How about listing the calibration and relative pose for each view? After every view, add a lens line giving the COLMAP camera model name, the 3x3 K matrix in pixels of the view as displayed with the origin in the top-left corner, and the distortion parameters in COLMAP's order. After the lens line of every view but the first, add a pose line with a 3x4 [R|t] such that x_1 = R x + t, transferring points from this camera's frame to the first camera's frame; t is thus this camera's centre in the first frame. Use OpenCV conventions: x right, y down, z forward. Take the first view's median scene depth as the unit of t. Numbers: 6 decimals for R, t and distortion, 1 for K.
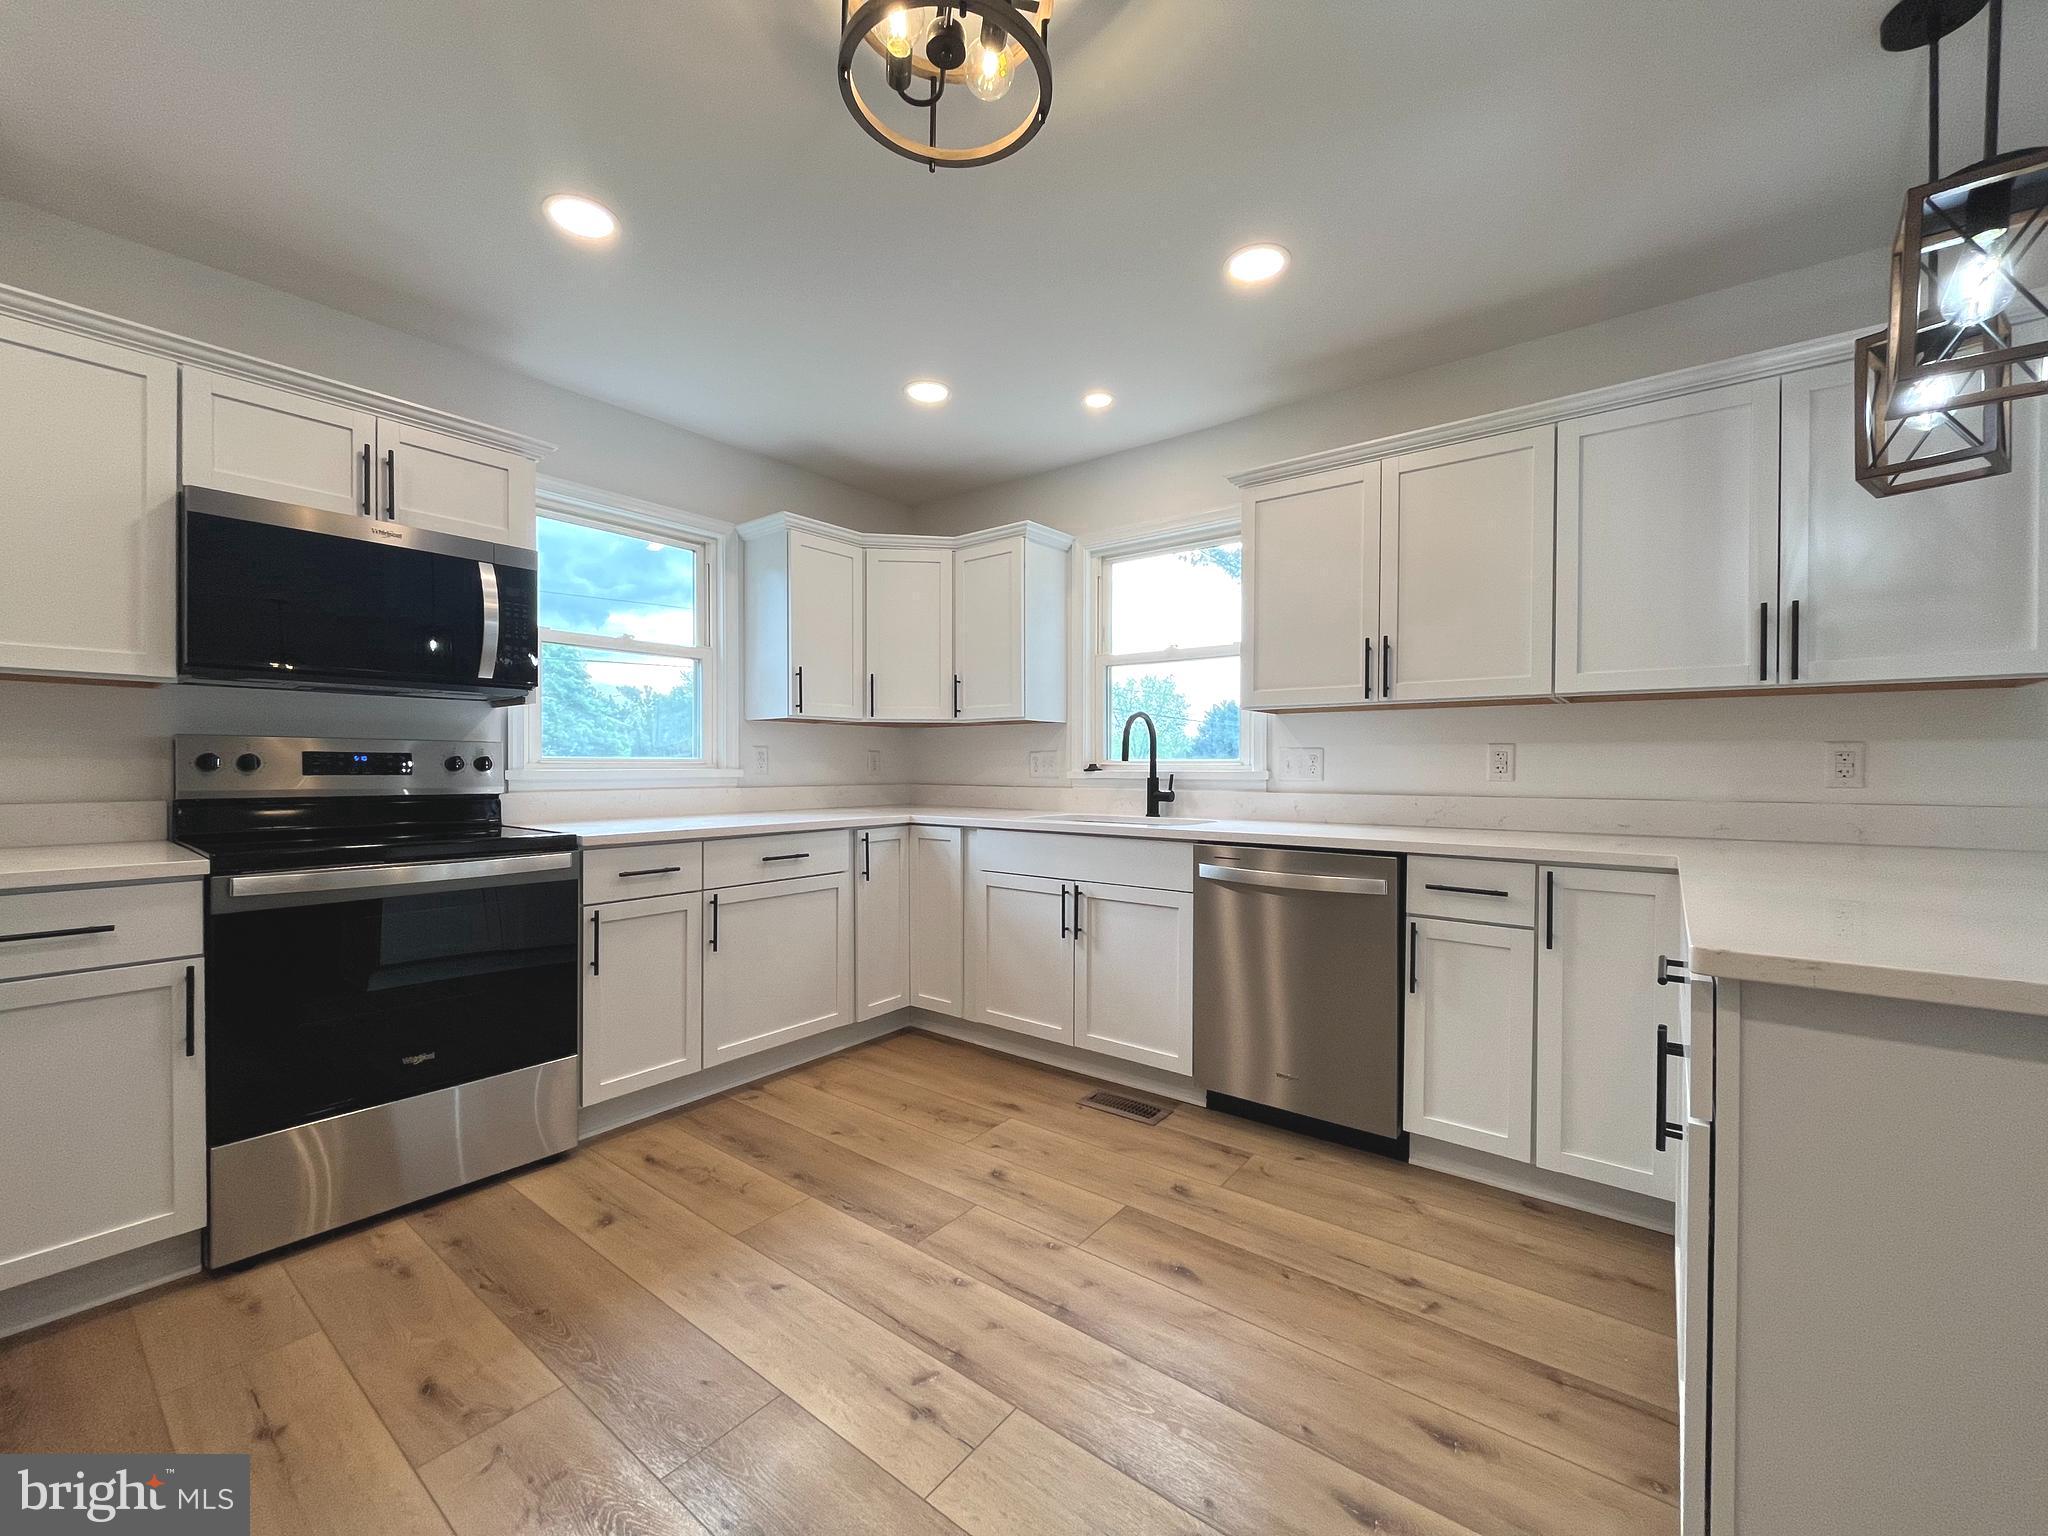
lens RADIAL K [[826.3, 0, 1017.5], [0, 826.3, 773.8], [0, 0, 1]] dist [-0.001552, -0.000708]
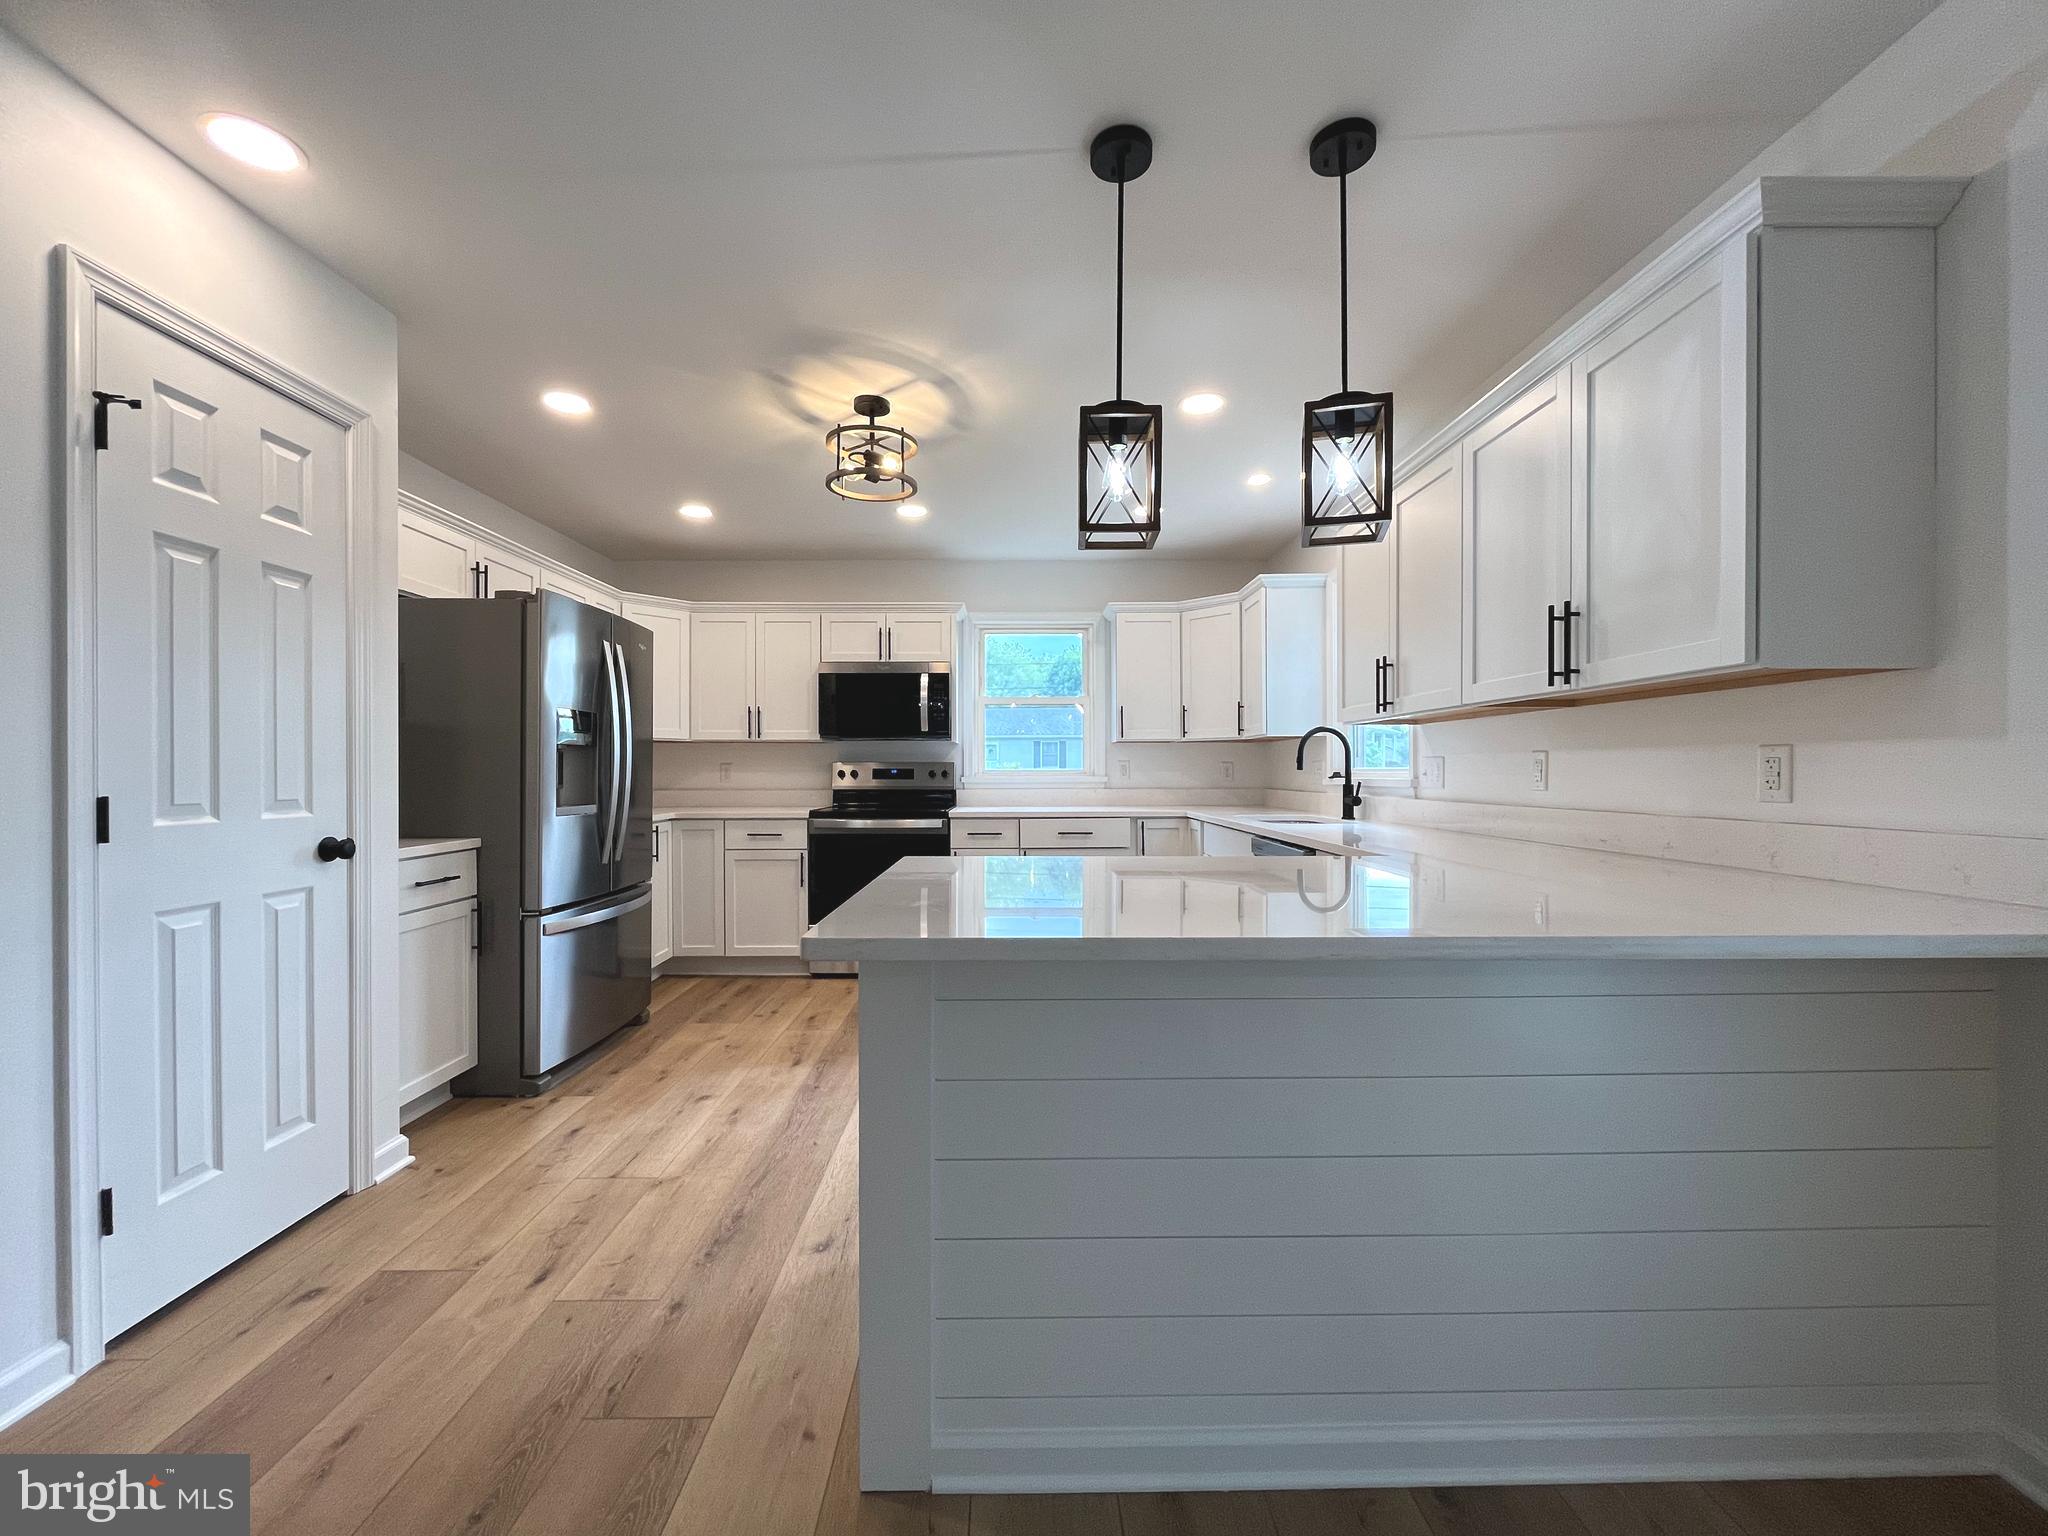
lens RADIAL K [[826.3, 0, 1016.6], [0, 826.3, 773.2], [0, 0, 1]] dist [-0.001552, -0.000708]
pose [[0.624105, -0.002011, -0.781338, 1.061015], [-0.003241, 0.999981, -0.005162, -0.004309], [0.781334, 0.005754, 0.624087, -0.072489]]
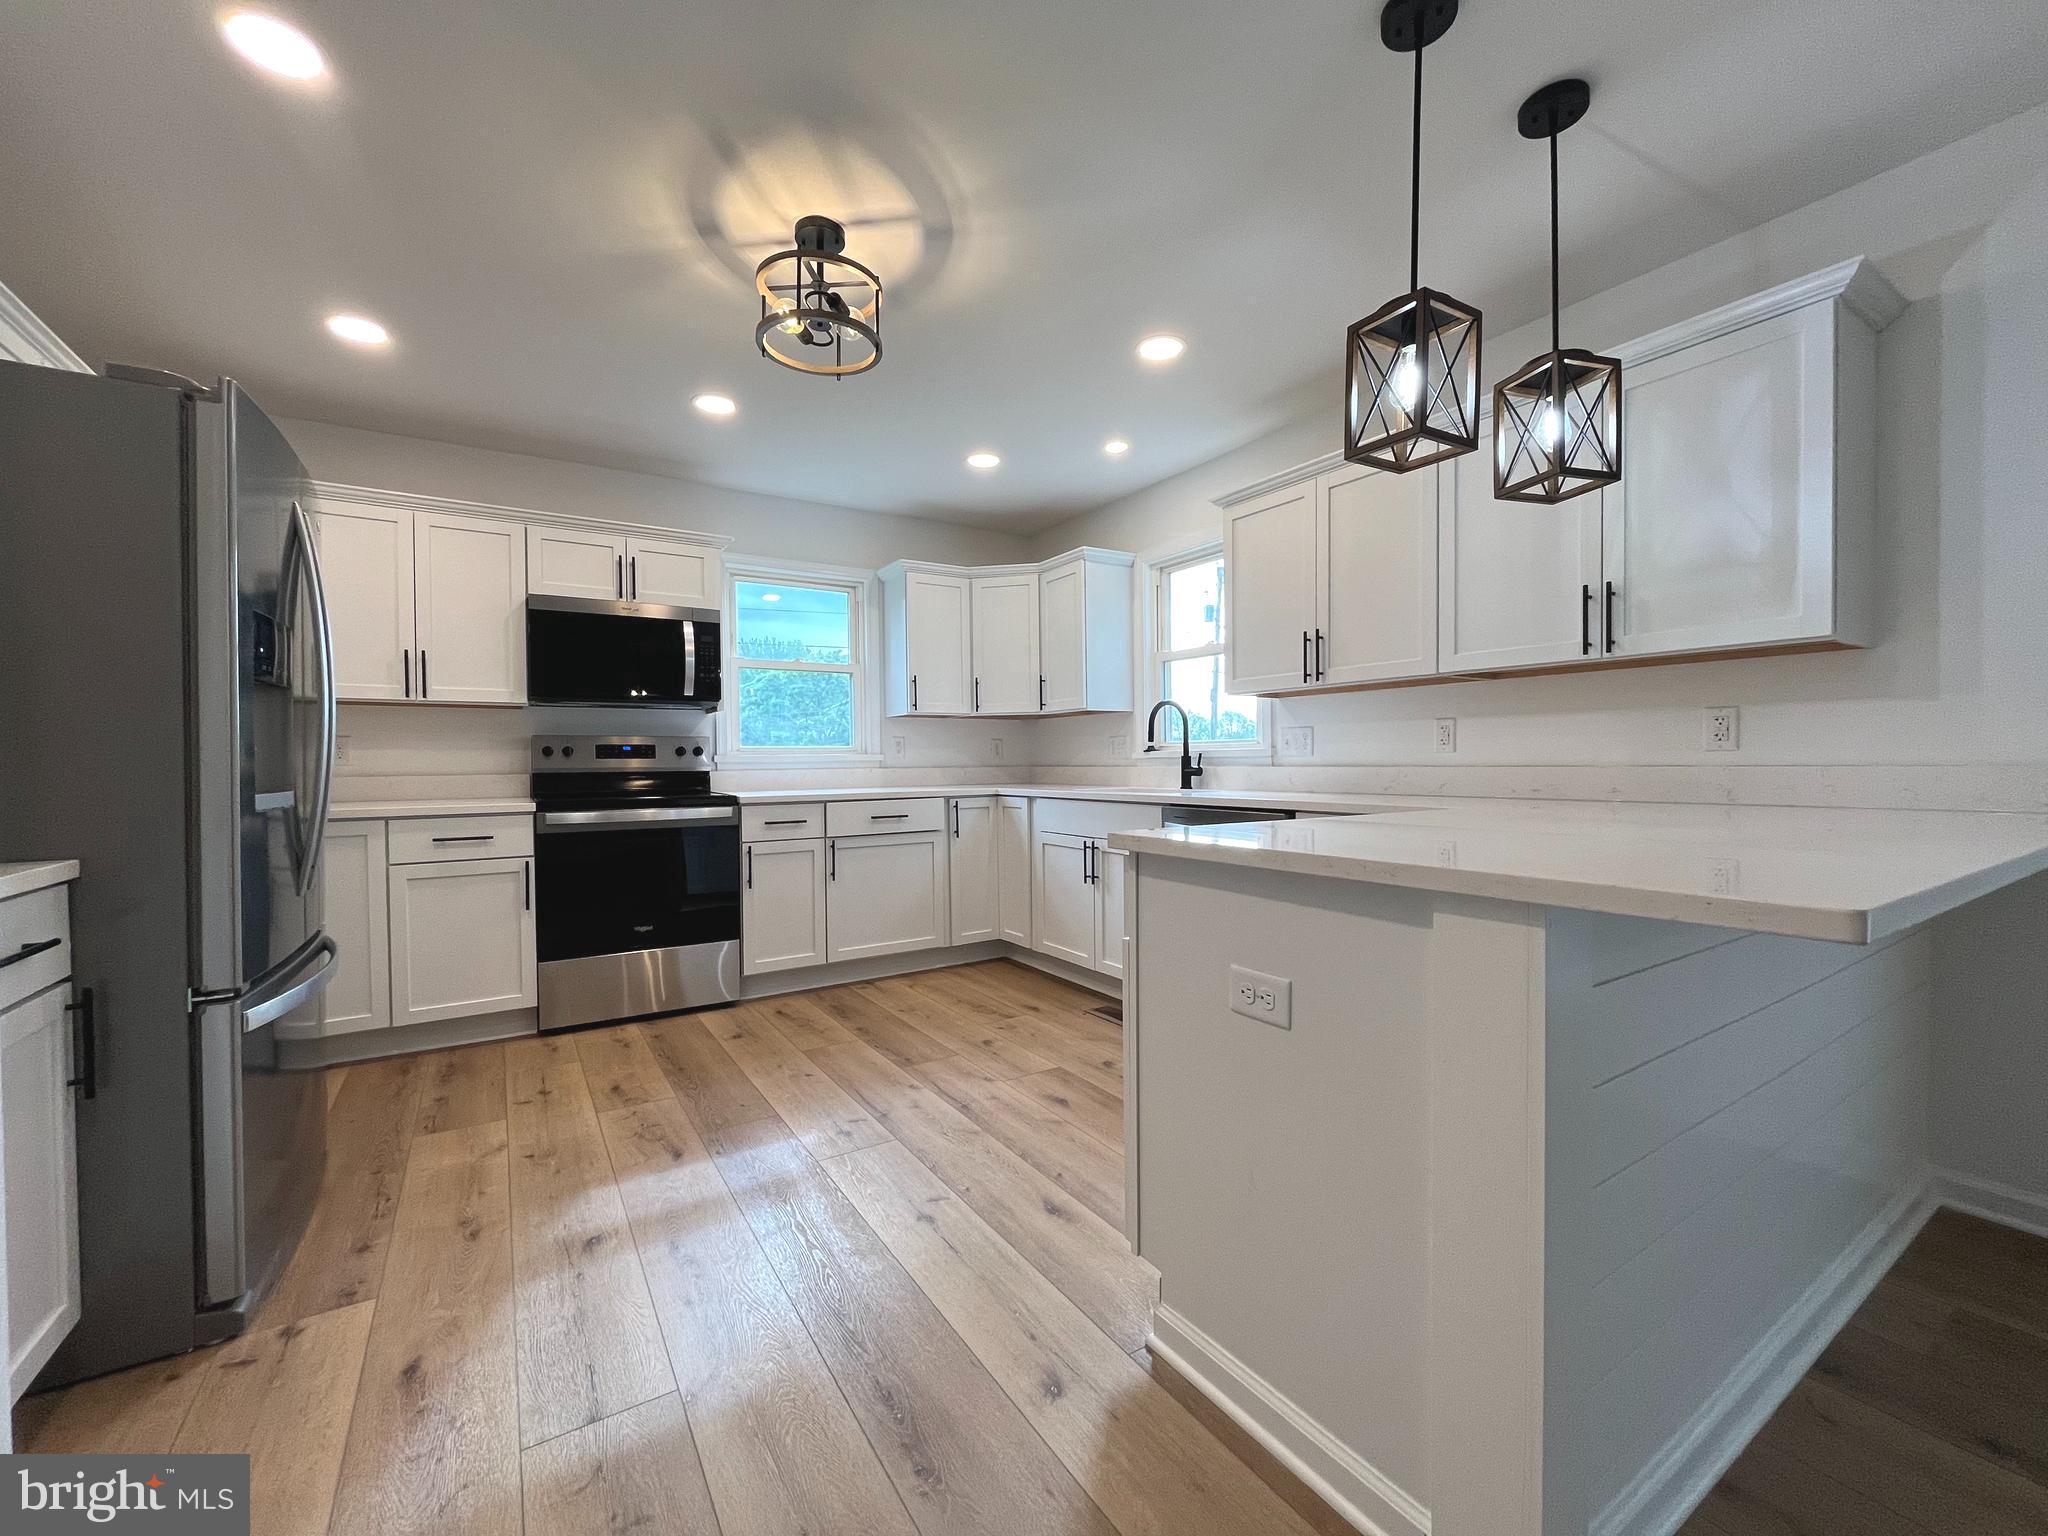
lens RADIAL K [[826.3, 0, 1017.4], [0, 826.3, 773.4], [0, 0, 1]] dist [-0.001552, -0.000708]
pose [[0.942184, -0.007024, -0.335022, 0.463101], [0.009714, 0.999933, 0.006353, 0.027767], [0.334954, -0.009240, 0.942189, -0.262403]]
